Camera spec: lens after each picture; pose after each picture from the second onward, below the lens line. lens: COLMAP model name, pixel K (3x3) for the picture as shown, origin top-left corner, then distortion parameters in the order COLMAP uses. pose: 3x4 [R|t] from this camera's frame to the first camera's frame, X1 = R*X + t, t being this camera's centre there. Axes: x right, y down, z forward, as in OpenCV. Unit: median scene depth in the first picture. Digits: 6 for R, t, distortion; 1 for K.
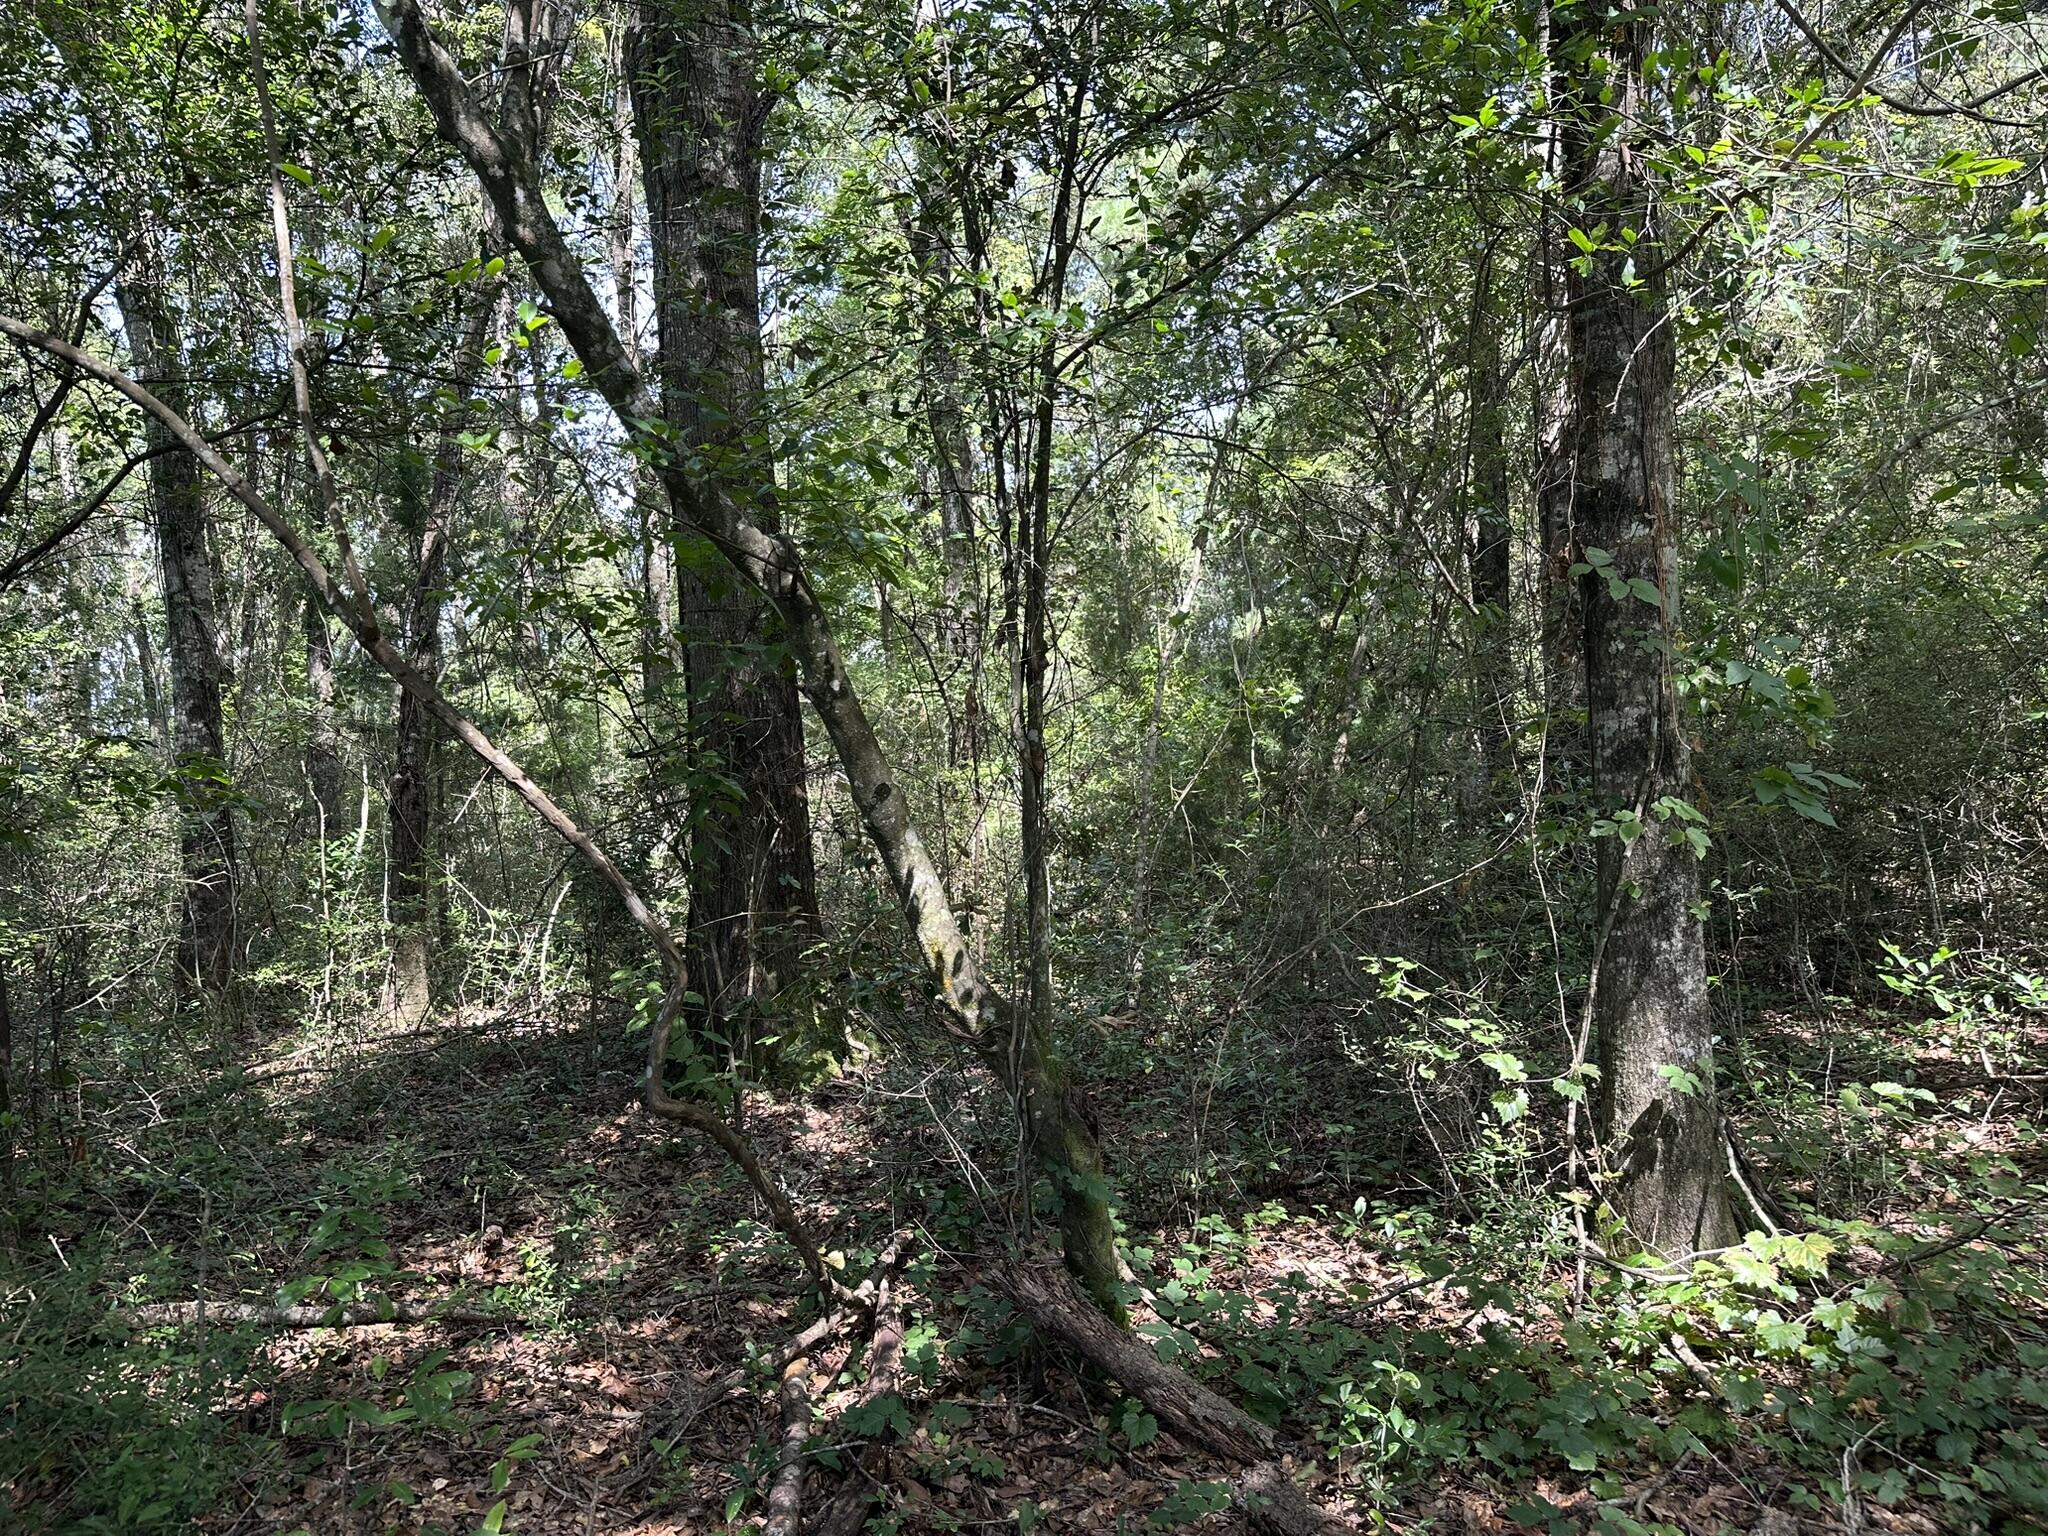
lens RADIAL K [[1433.5, 0, 1024.0], [0, 1433.5, 768.0], [0, 0, 1]] dist [-0.004864, -0.003658]
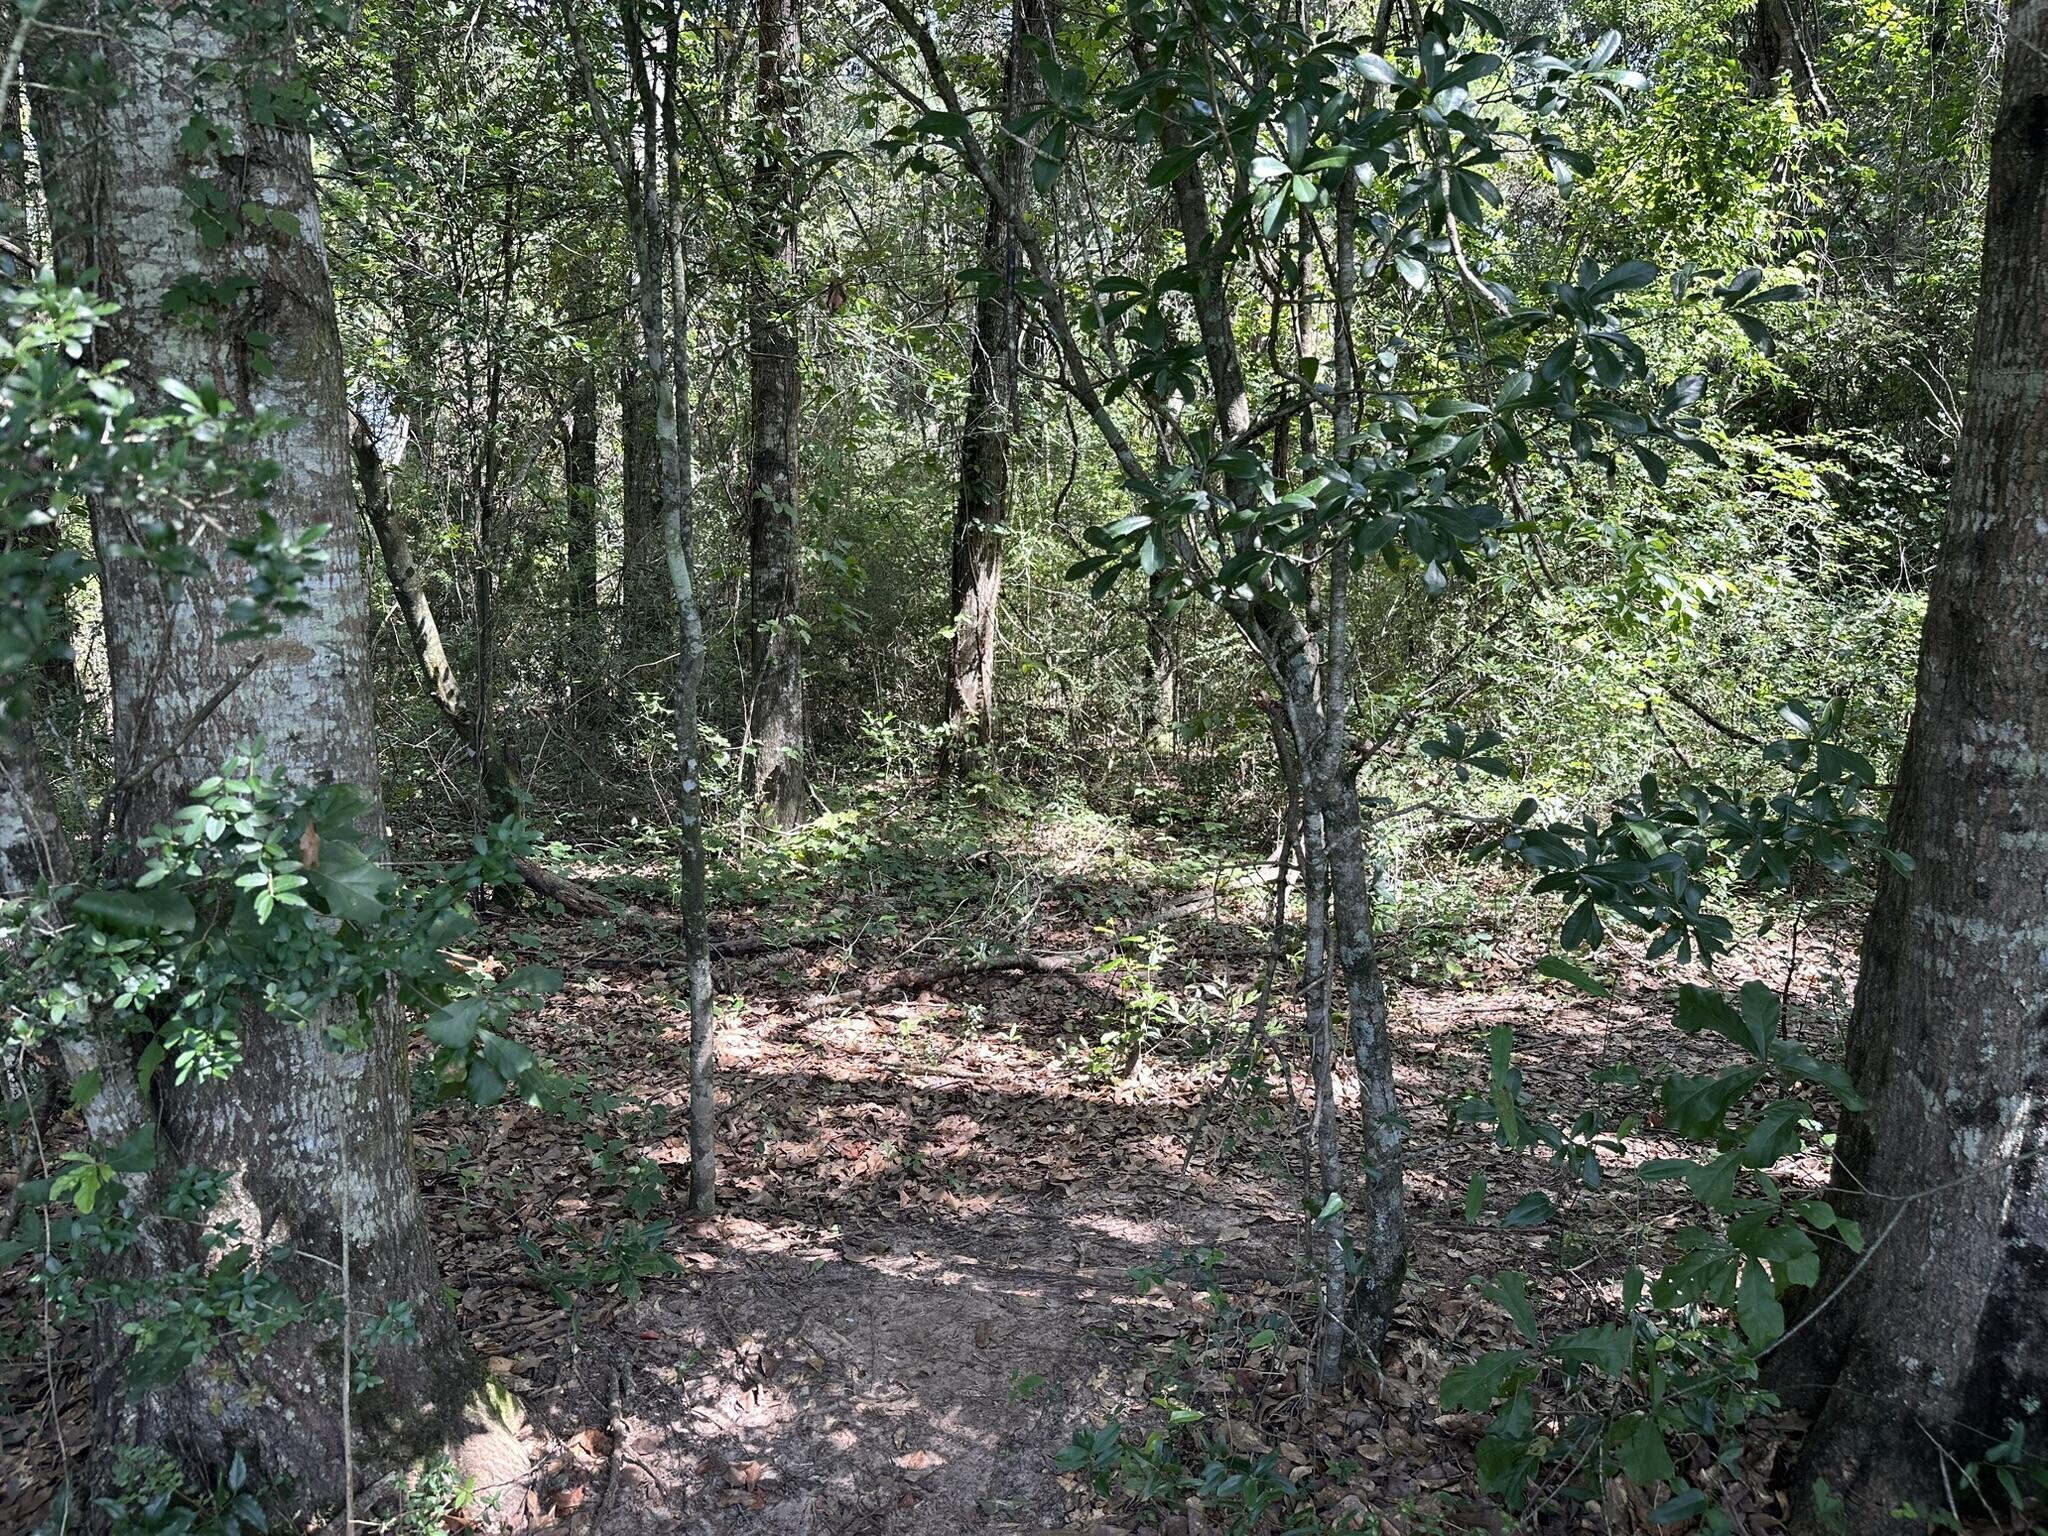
lens RADIAL K [[1433.5, 0, 1024.0], [0, 1433.5, 768.0], [0, 0, 1]] dist [-0.004864, -0.003658]
pose [[0.763580, 0.008891, 0.645652, -0.621008], [-0.066293, 0.995701, 0.064690, 0.086627], [-0.642301, -0.092198, 0.760887, -0.787697]]
